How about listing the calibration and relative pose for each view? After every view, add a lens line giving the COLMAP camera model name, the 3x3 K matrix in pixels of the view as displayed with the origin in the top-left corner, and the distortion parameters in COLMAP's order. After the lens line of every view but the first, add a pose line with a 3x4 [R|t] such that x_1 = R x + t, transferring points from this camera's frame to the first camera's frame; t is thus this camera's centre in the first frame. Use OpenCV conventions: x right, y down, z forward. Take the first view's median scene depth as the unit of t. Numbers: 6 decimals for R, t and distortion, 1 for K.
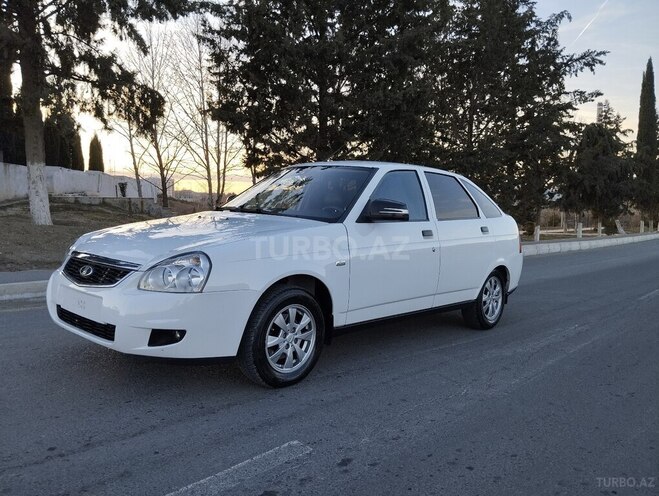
lens RADIAL K [[540.7, 0, 326.1], [0, 540.7, 247.8], [0, 0, 1]] dist [0.092892, -0.175769]
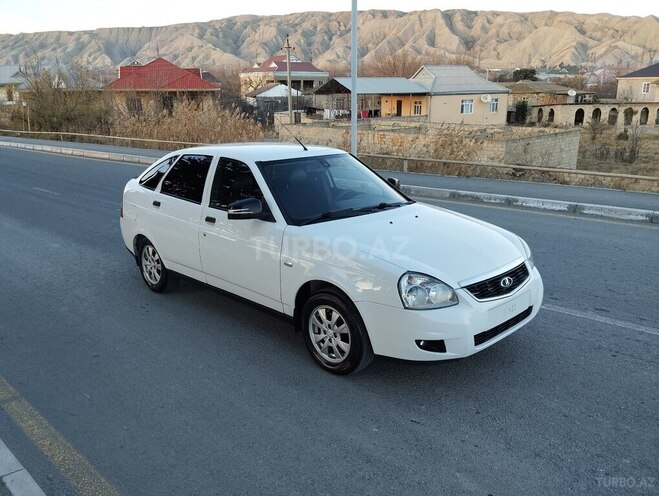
lens RADIAL K [[540.7, 0, 326.1], [0, 540.7, 247.8], [0, 0, 1]] dist [0.092892, -0.175769]
pose [[0.039378, -0.287706, 0.956909, -1.659217], [0.094233, 0.954453, 0.283090, -0.421438], [-0.994771, 0.079024, 0.064696, 1.401200]]
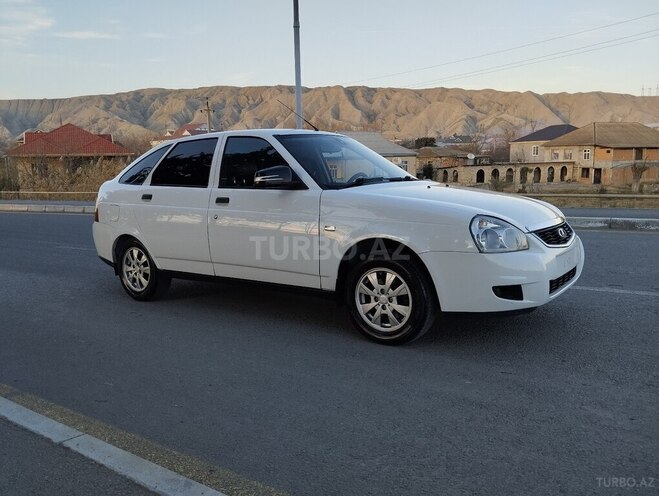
lens RADIAL K [[540.7, 0, 326.1], [0, 540.7, 247.8], [0, 0, 1]] dist [0.092892, -0.175769]
pose [[-0.121533, -0.167781, 0.978304, -1.596945], [0.101779, 0.978309, 0.180425, -0.193705], [-0.987355, 0.121498, -0.101820, 1.720204]]
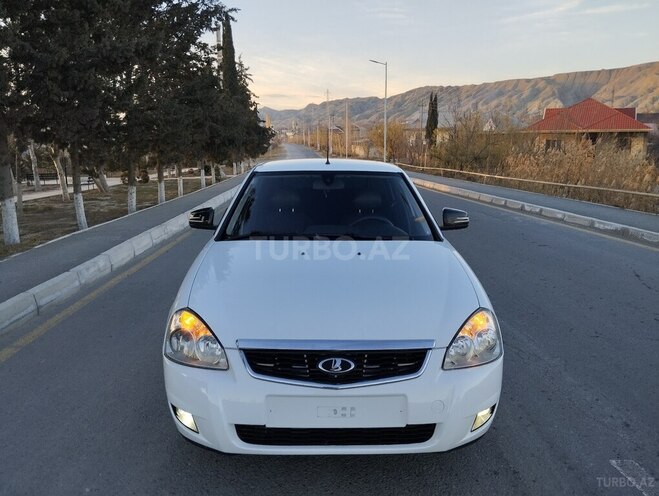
lens RADIAL K [[540.7, 0, 326.1], [0, 540.7, 247.8], [0, 0, 1]] dist [0.092892, -0.175769]
pose [[0.716158, -0.155178, 0.680468, -0.982497], [0.078232, 0.986673, 0.142672, -0.231616], [-0.693539, -0.048942, 0.718754, 0.539606]]
